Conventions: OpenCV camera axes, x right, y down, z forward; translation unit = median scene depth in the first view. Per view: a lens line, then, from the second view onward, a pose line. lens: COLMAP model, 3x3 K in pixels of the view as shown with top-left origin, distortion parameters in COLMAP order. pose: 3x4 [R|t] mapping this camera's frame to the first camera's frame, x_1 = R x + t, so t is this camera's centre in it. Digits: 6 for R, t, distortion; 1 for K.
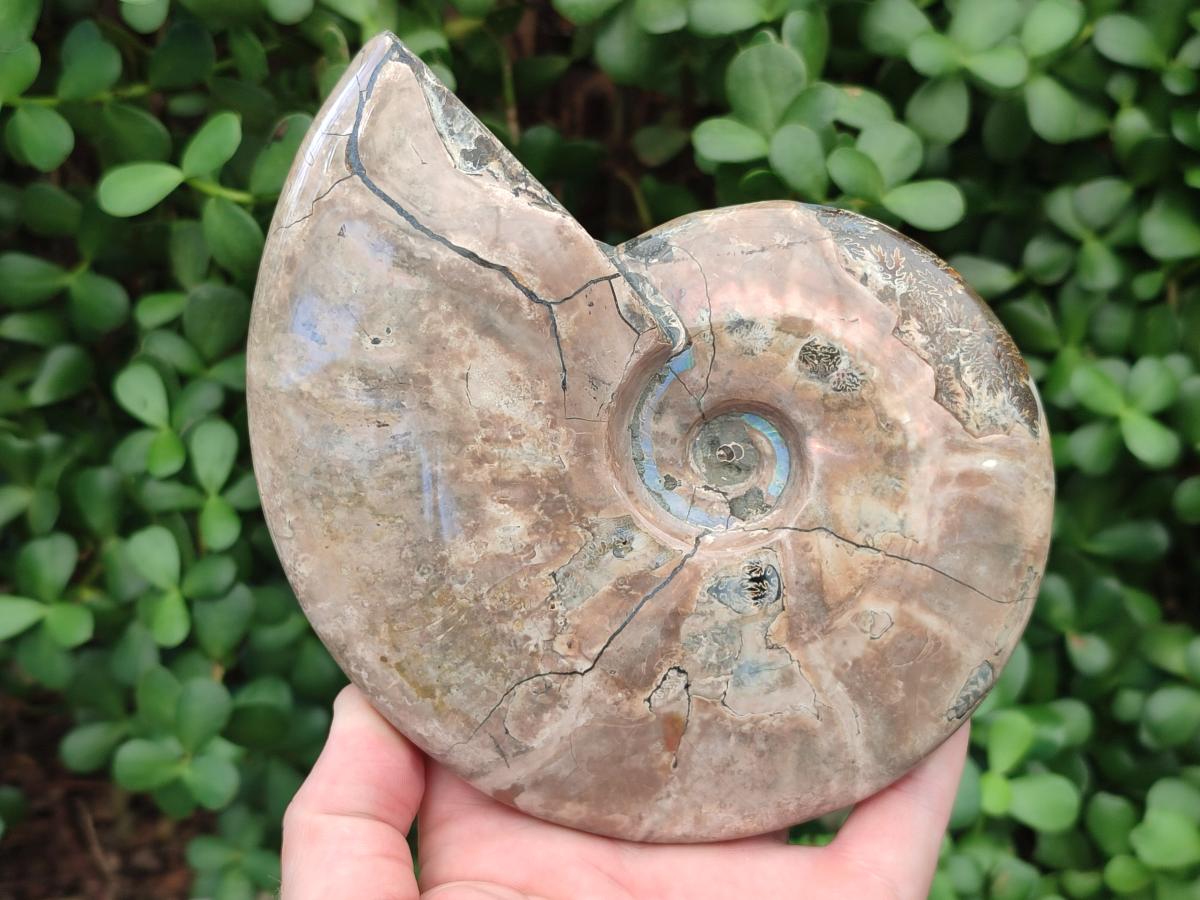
lens RADIAL K [[1765.6, 0, 592.8], [0, 1765.6, 448.0], [0, 0, 1]] dist [0.353594, -2.540191]
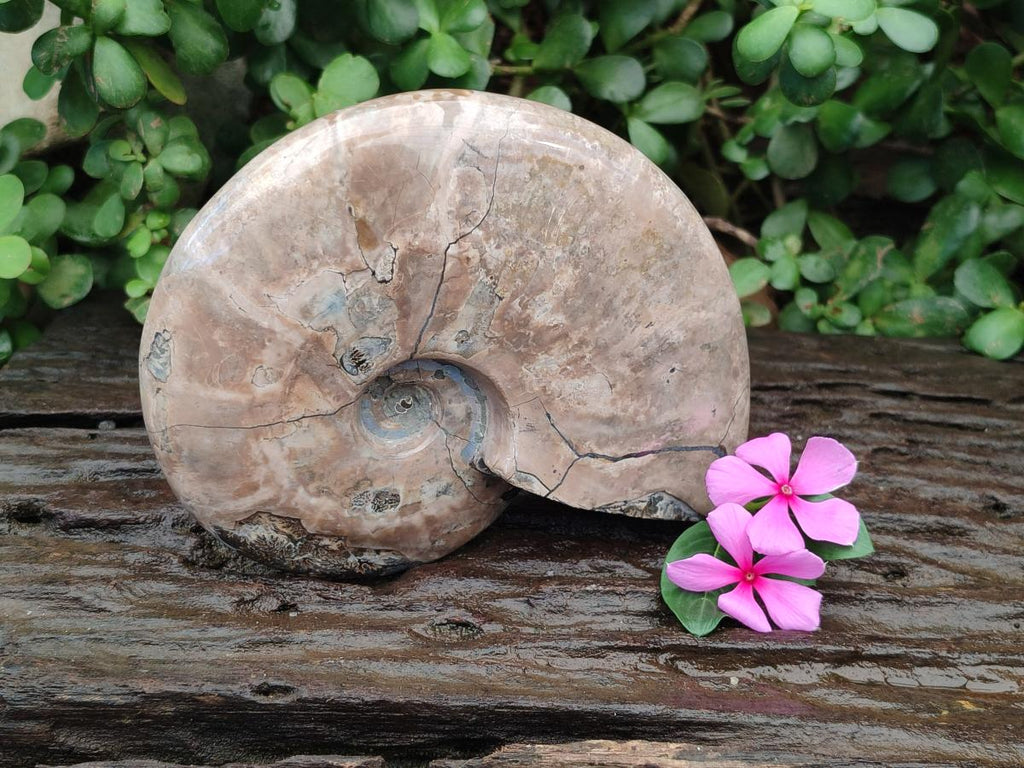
lens RADIAL K [[1506.6, 0, 505.9], [0, 1506.6, 382.3], [0, 0, 1]] dist [0.353594, -2.540191]
pose [[-0.886902, 0.460290, -0.039217, 0.047497], [-0.368224, -0.755655, -0.541661, 0.632513], [-0.278955, -0.465960, 0.839682, 0.018044]]
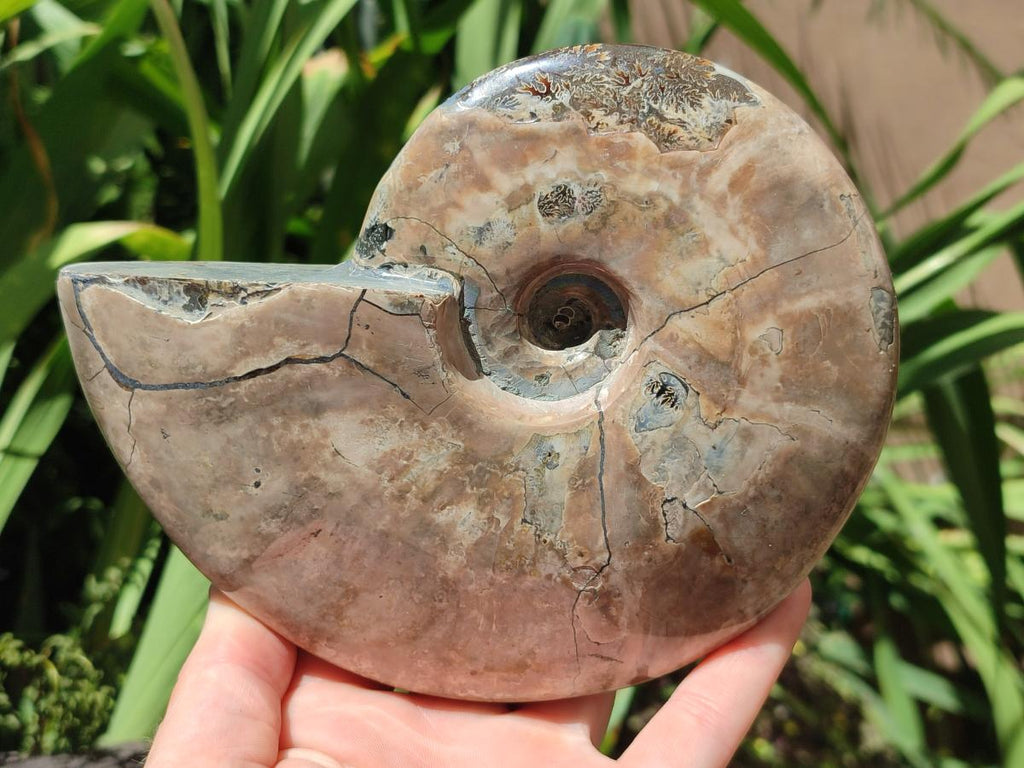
lens RADIAL K [[1506.6, 0, 505.9], [0, 1506.6, 382.3], [0, 0, 1]] dist [0.353594, -2.540191]
pose [[0.701870, -0.701230, -0.125116, 0.144799], [0.710984, 0.700367, 0.063142, -0.054250], [0.043350, -0.133273, 0.990131, 0.091298]]
